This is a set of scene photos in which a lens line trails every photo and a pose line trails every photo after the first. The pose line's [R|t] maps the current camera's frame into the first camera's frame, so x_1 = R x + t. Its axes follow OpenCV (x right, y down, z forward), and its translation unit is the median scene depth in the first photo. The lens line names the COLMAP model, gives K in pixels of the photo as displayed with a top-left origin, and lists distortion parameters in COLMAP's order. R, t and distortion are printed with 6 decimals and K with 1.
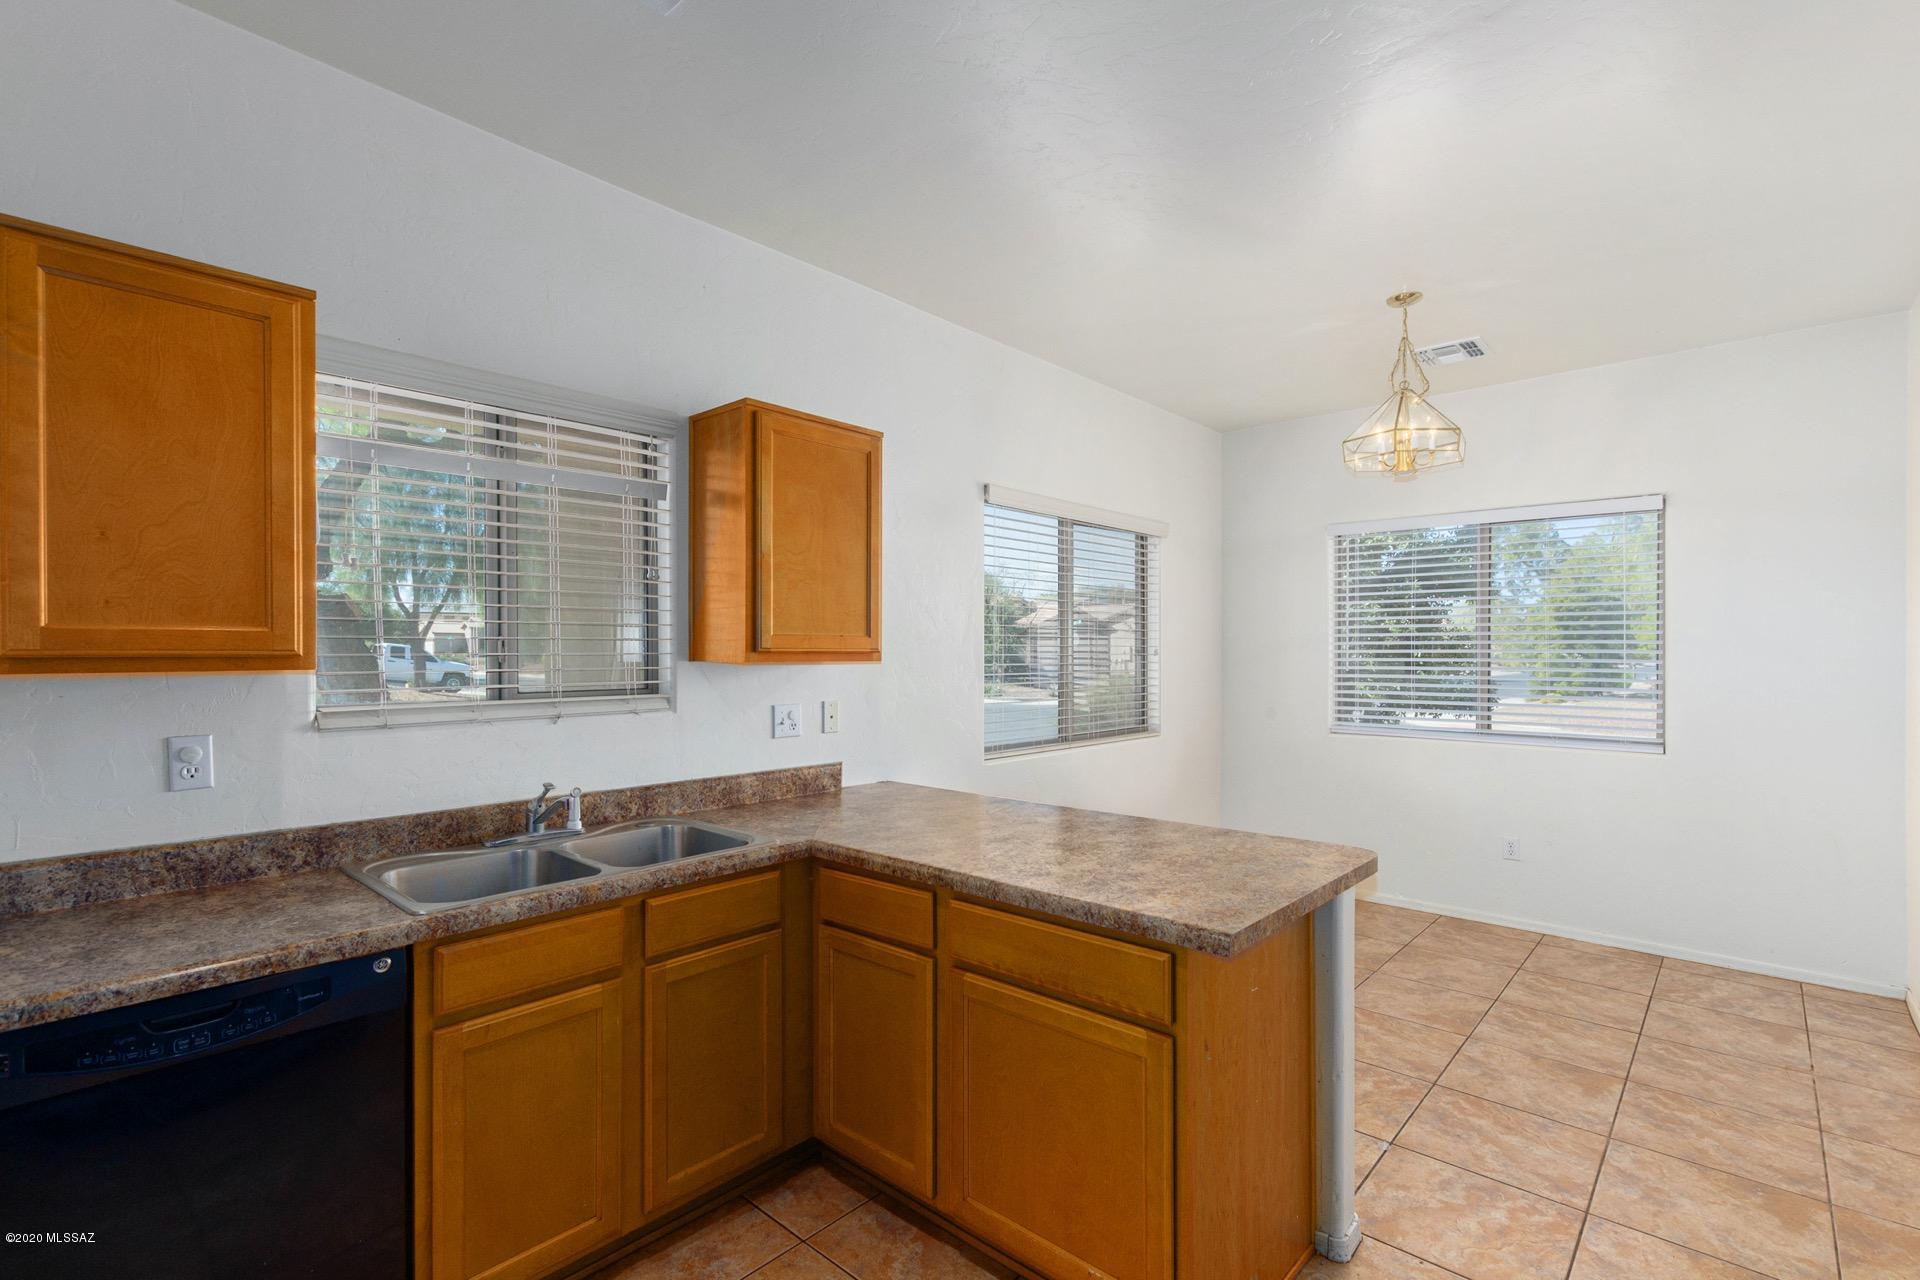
lens RADIAL K [[872.1, 0, 967.0], [0, 872.1, 654.9], [0, 0, 1]] dist [0.008508, -0.002817]
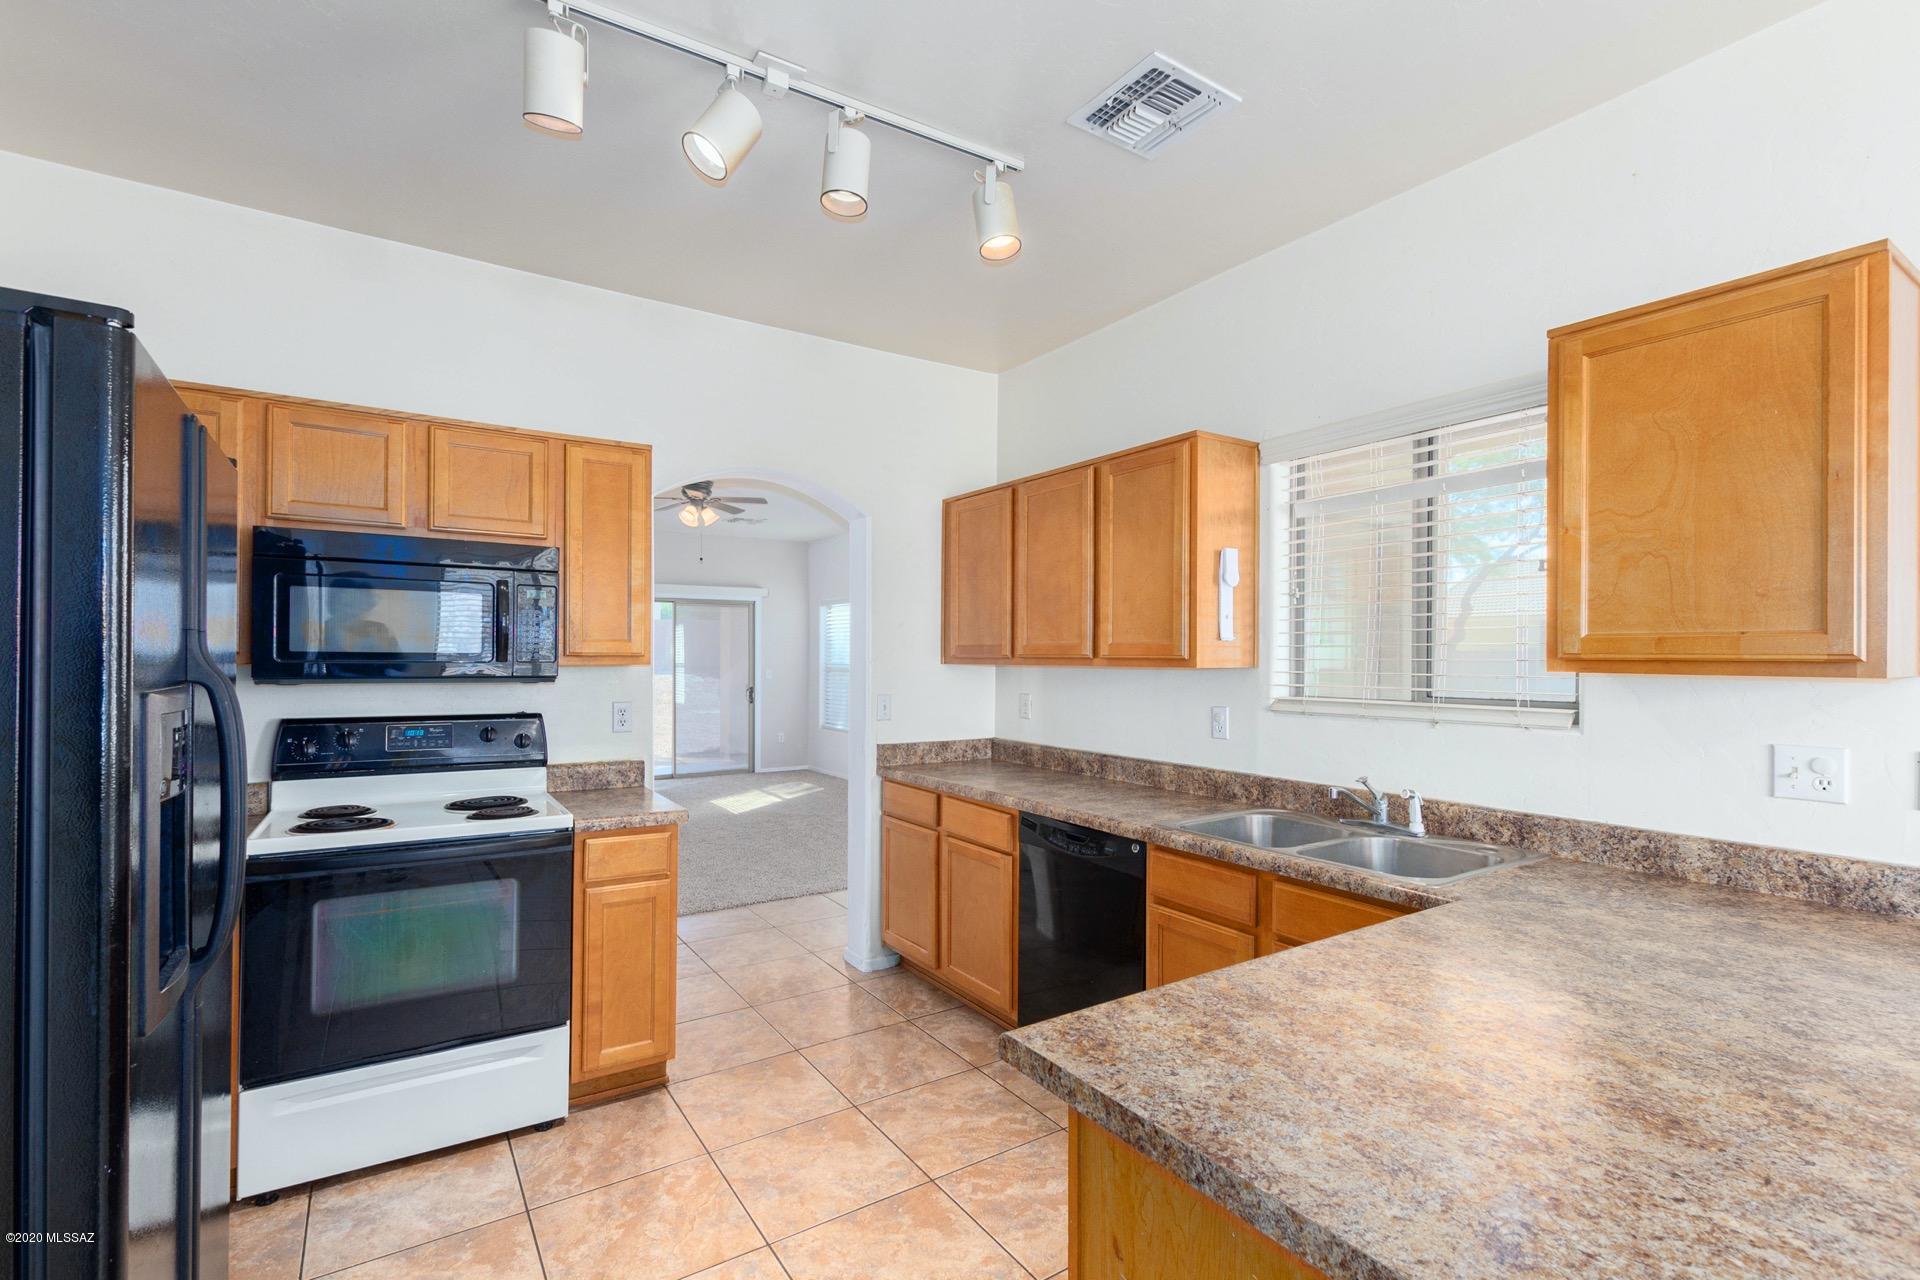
lens RADIAL K [[872.1, 0, 967.0], [0, 872.1, 654.9], [0, 0, 1]] dist [0.008508, -0.002817]
pose [[-0.243424, -0.001318, -0.969919, 0.602204], [-0.008497, 0.999964, 0.000774, -0.002728], [0.969883, 0.008430, -0.243427, 0.664644]]
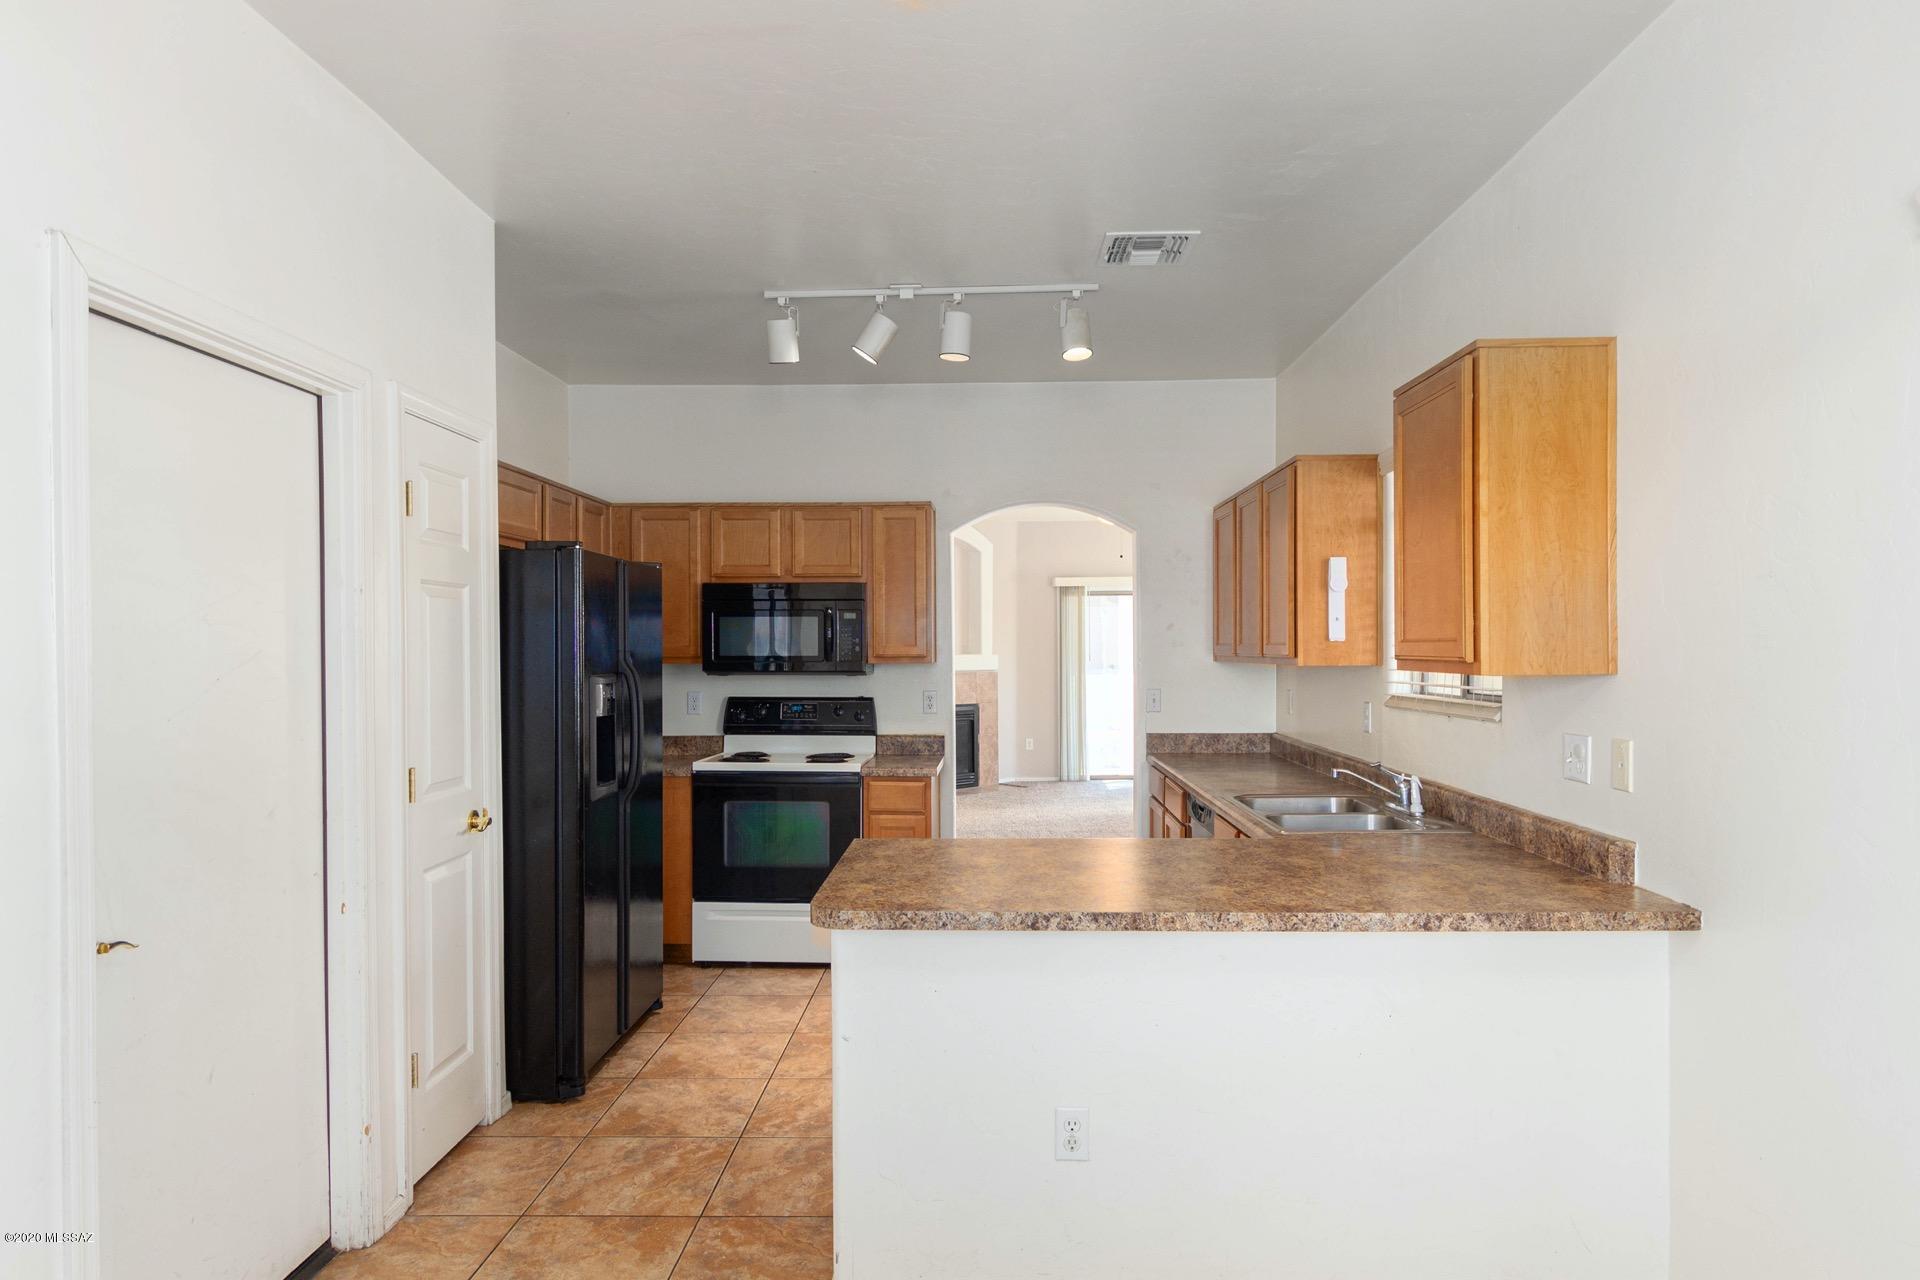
lens RADIAL K [[1137.8, 0, 966.3], [0, 1137.8, 654.8], [0, 0, 1]] dist [0.002472, 0.001656]
pose [[-0.756728, 0.009912, -0.653655, 0.874181], [0.003360, 0.999931, 0.011273, -0.022877], [0.653721, 0.006334, -0.756709, 1.569115]]
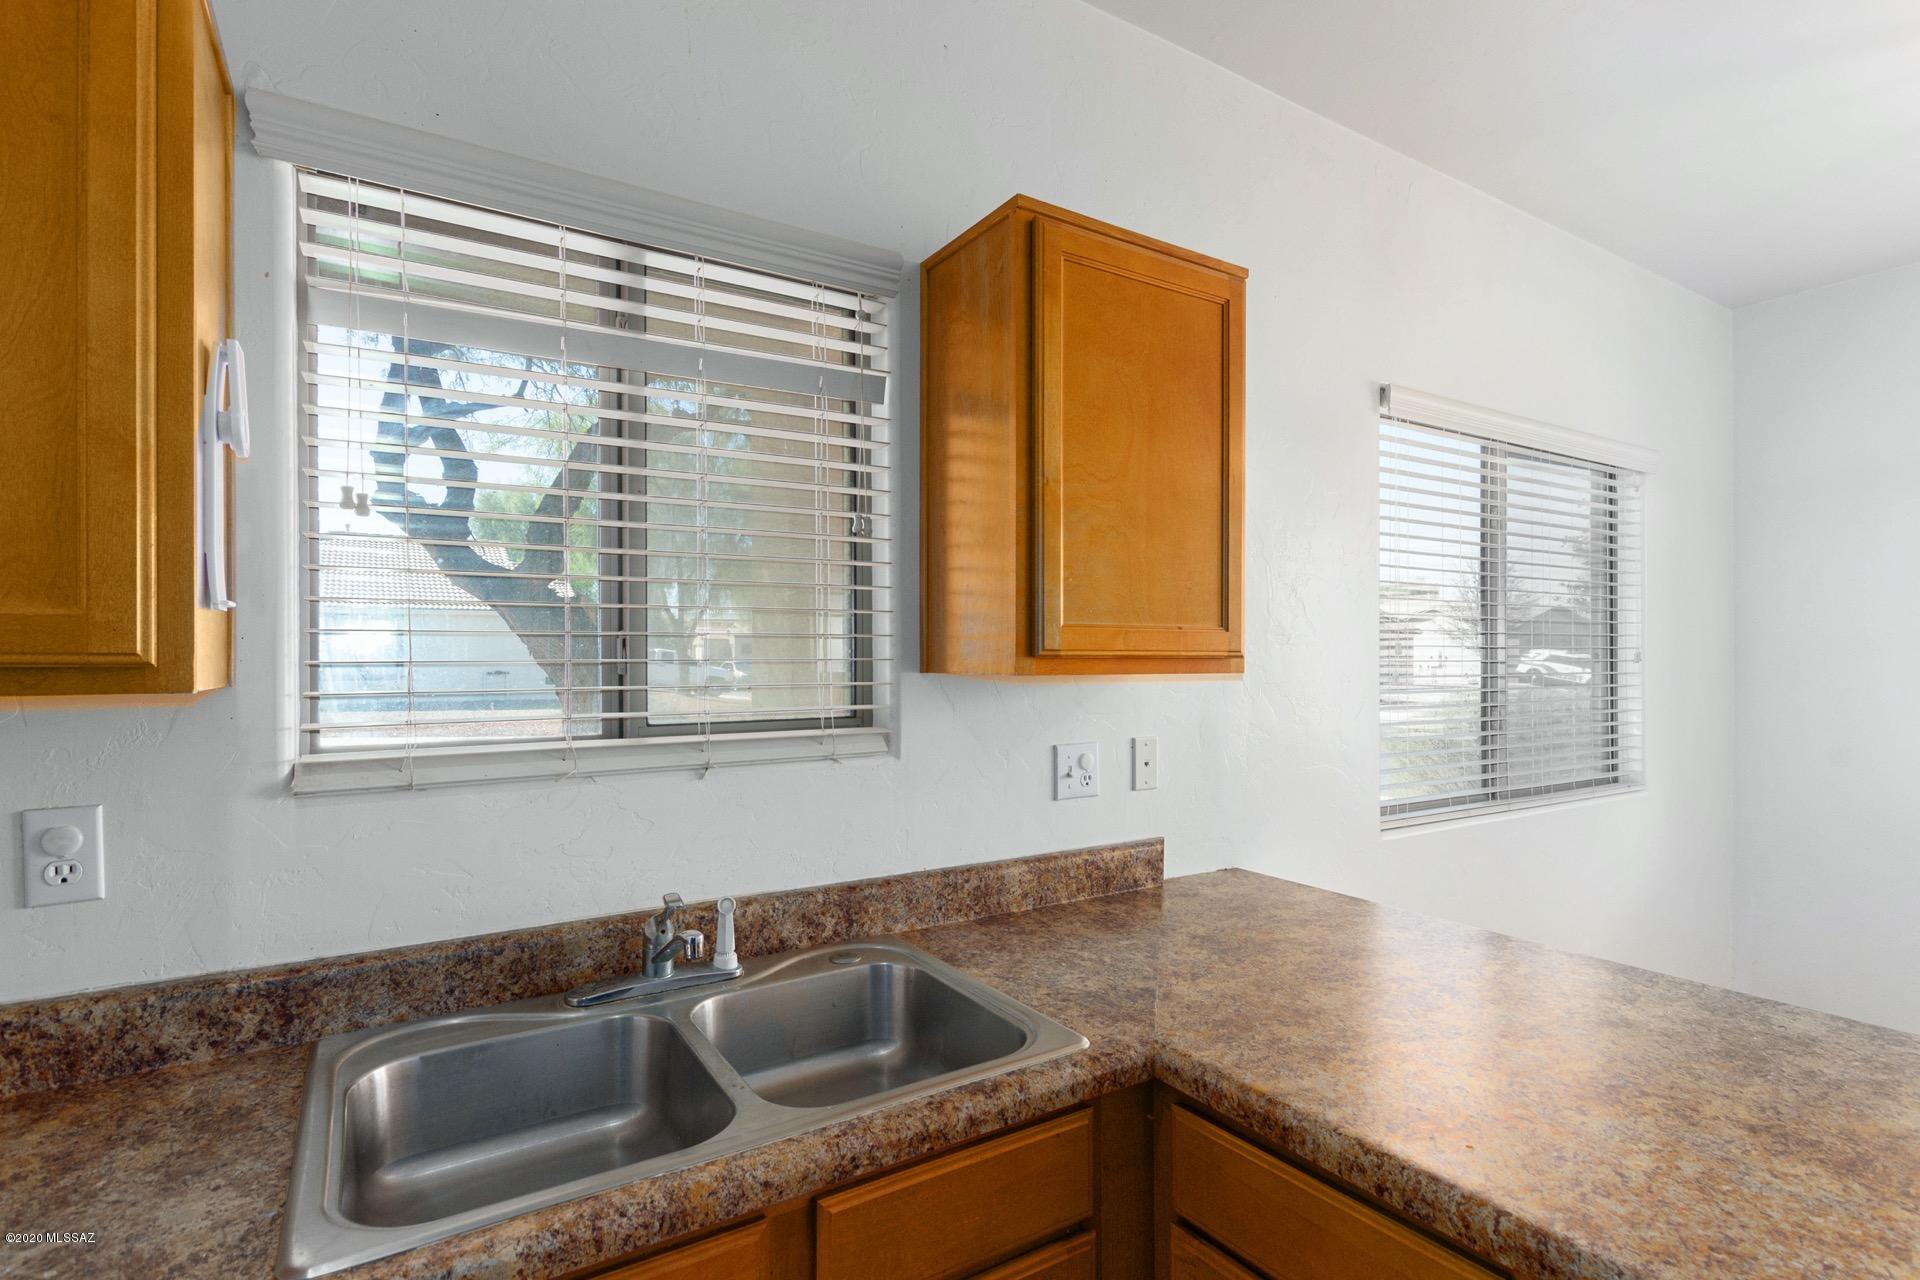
lens RADIAL K [[933.2, 0, 969.0], [0, 933.2, 654.1], [0, 0, 1]] dist [0.009239, -0.000396]
pose [[0.963124, -0.000951, -0.269057, -0.119312], [-0.000686, 0.999982, -0.005990, -0.001468], [0.269058, 0.005953, 0.963106, 0.409584]]
